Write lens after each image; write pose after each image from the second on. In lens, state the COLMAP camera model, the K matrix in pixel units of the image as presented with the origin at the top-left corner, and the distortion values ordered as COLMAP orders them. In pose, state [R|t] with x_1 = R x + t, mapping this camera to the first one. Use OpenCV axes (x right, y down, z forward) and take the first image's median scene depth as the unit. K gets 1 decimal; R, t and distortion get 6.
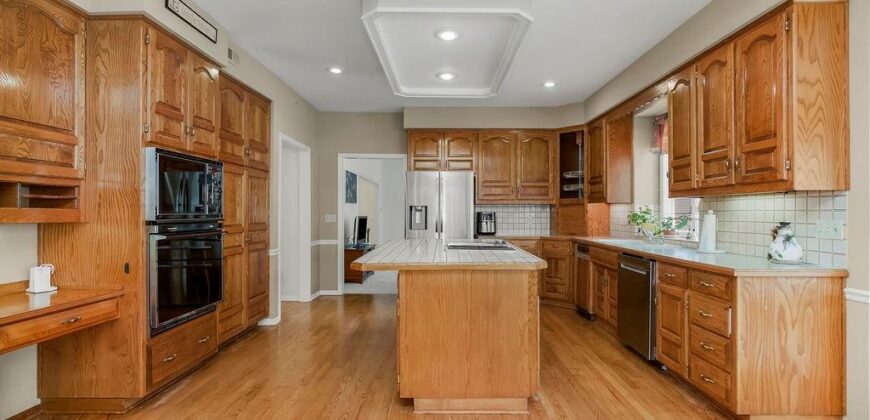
lens RADIAL K [[405.5, 0, 444.9], [0, 405.5, 211.0], [0, 0, 1]] dist [-0.012578, 0.004427]
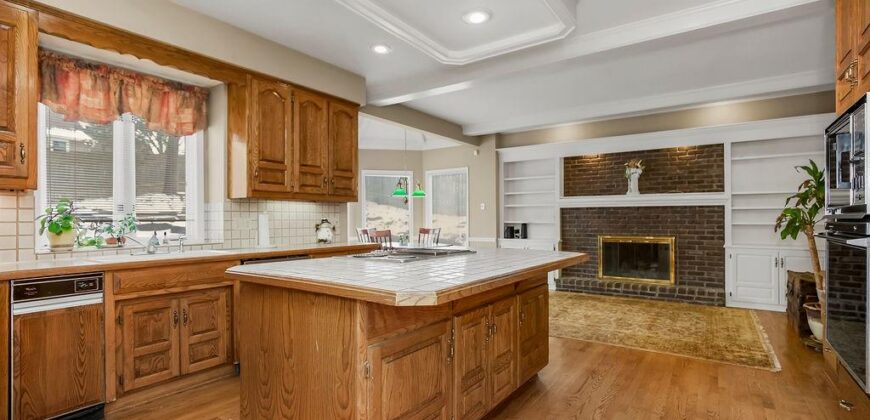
lens RADIAL K [[405.5, 0, 437.2], [0, 405.5, 217.5], [0, 0, 1]] dist [-0.012578, 0.004427]
pose [[-0.823255, 0.002769, 0.567665, -0.409580], [0.000302, 0.999990, -0.004439, 0.022680], [-0.567672, -0.003483, -0.823248, 1.698654]]
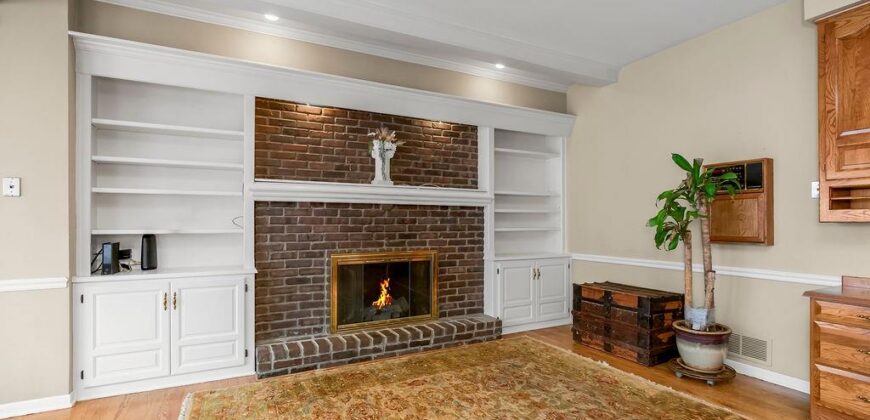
lens RADIAL K [[405.5, 0, 440.9], [0, 405.5, 220.1], [0, 0, 1]] dist [-0.012578, 0.004427]
pose [[-0.881828, -0.004120, -0.471554, 0.320821], [0.000548, 0.999952, -0.009762, 0.021455], [0.471572, -0.008867, -0.881783, 0.724247]]
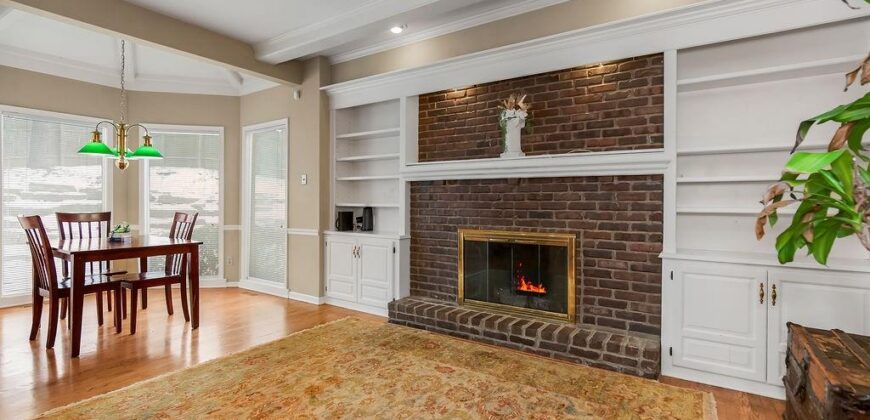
lens RADIAL K [[405.5, 0, 436.3], [0, 405.5, 203.8], [0, 0, 1]] dist [-0.012578, 0.004427]
pose [[-0.833435, -0.008250, 0.552555, -0.514959], [-0.010939, 0.999939, -0.001570, 0.034089], [-0.552509, -0.007353, -0.833475, 0.609197]]
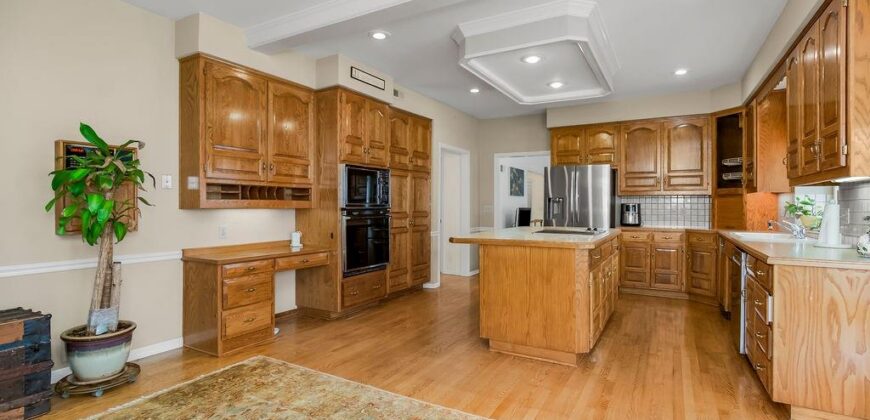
lens RADIAL K [[405.5, 0, 435.9], [0, 405.5, 205.0], [0, 0, 1]] dist [-0.012578, 0.004427]
pose [[0.865222, 0.000151, -0.501389, 0.344333], [0.000872, 0.999998, 0.001807, 0.007895], [0.501388, -0.002000, 0.865220, -0.201197]]
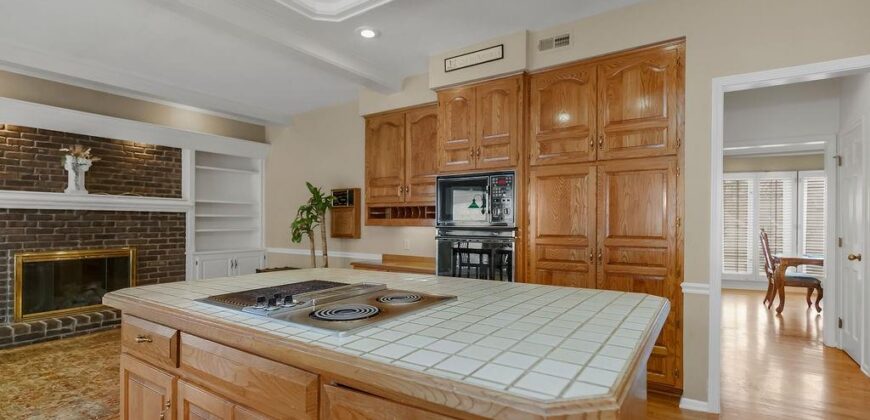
lens RADIAL K [[405.5, 0, 437.6], [0, 405.5, 220.9], [0, 0, 1]] dist [-0.012578, 0.004427]
pose [[-0.550132, -0.003522, -0.835071, 0.387243], [0.000780, 0.999989, -0.004731, 0.008964], [0.835078, -0.003254, -0.550123, 1.404988]]
